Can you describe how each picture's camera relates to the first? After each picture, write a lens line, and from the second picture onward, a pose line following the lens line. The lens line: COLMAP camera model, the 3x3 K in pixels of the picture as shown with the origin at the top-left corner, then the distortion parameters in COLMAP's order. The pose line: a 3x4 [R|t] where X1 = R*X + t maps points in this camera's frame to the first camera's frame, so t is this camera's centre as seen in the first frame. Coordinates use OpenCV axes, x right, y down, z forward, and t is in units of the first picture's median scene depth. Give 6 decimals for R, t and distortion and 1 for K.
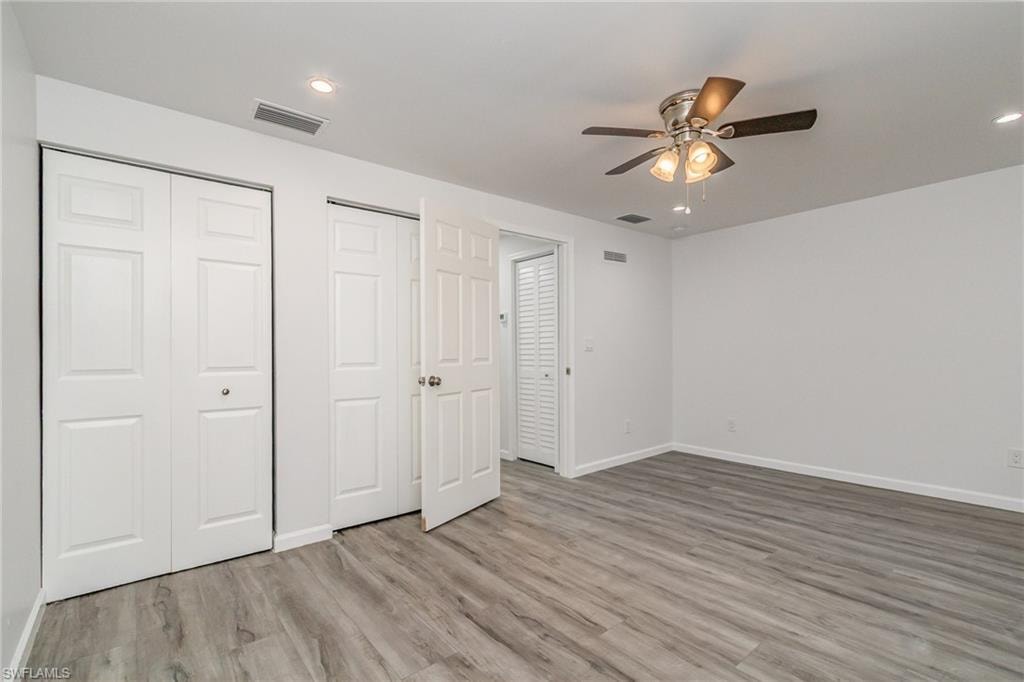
lens RADIAL K [[470.1, 0, 515.5], [0, 470.1, 347.1], [0, 0, 1]] dist [0.000637, -0.000472]
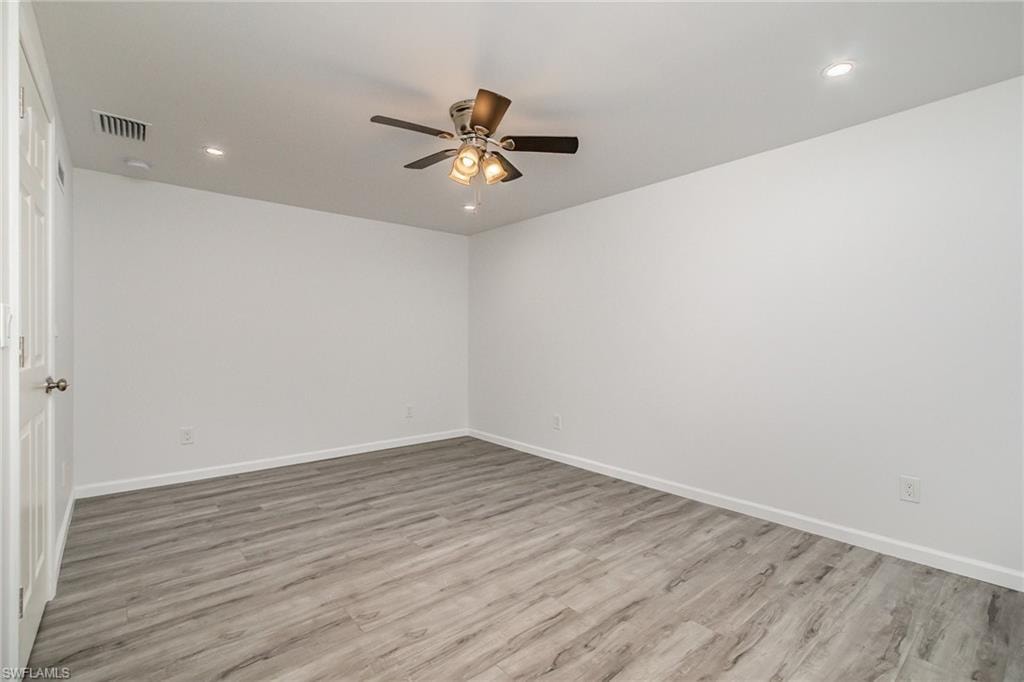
lens RADIAL K [[463.5, 0, 514.3], [0, 463.5, 332.7], [0, 0, 1]] dist [0.000951, -0.000937]
pose [[-0.022100, 0.022241, 0.999508, -0.633388], [-0.007836, 0.999718, -0.022419, 0.005362], [-0.999725, -0.008328, -0.021920, 0.847708]]
